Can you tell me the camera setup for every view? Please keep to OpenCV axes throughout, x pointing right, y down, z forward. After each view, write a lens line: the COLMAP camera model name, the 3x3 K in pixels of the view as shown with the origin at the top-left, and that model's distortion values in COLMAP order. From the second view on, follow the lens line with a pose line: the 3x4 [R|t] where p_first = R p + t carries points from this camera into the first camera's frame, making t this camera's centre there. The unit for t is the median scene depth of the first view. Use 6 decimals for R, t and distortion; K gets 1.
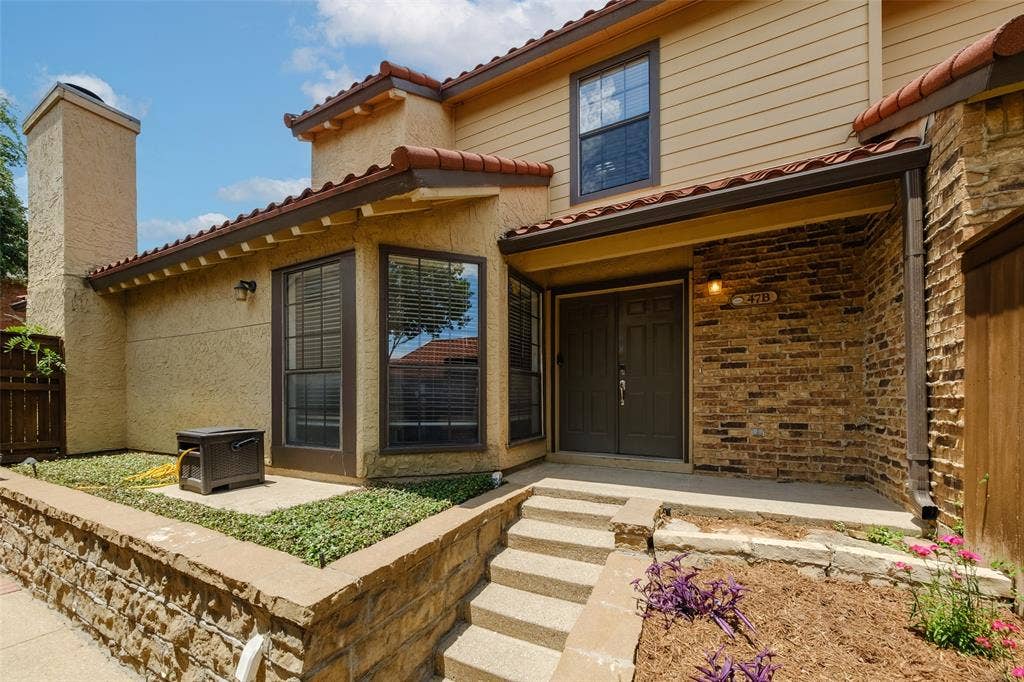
lens RADIAL K [[415.7, 0, 480.5], [0, 415.7, 395.0], [0, 0, 1]] dist [0.000042, -0.000205]
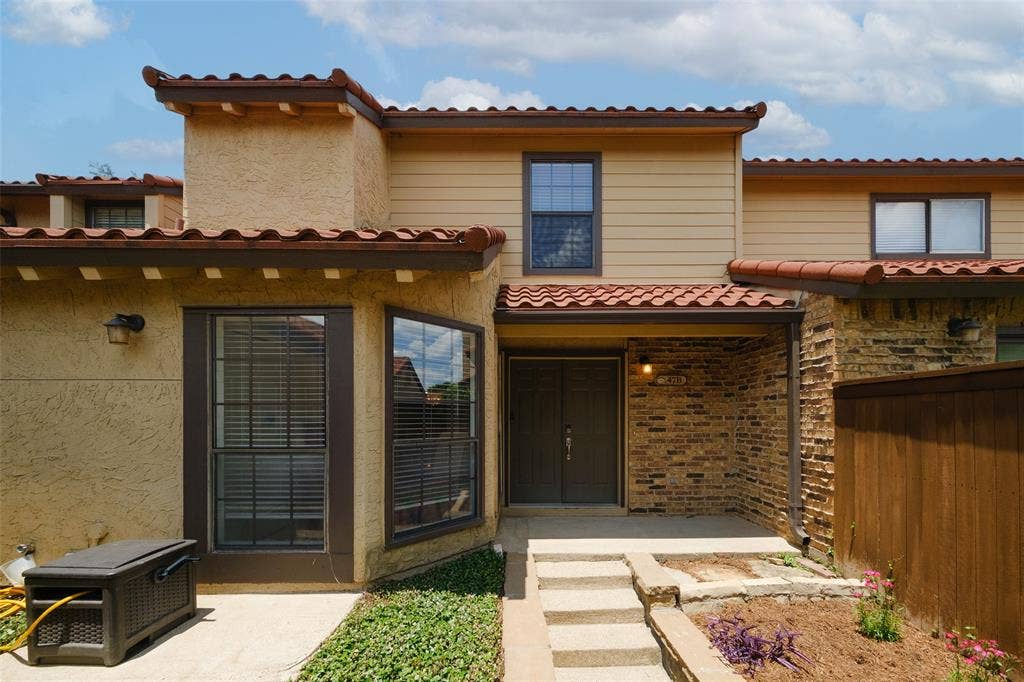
lens RADIAL K [[415.7, 0, 480.5], [0, 415.7, 395.0], [0, 0, 1]] dist [0.000042, -0.000205]
pose [[0.861400, -0.002645, 0.507920, -0.522814], [0.002634, 0.999996, 0.000741, -0.182366], [-0.507920, 0.000699, 0.861404, 0.166492]]
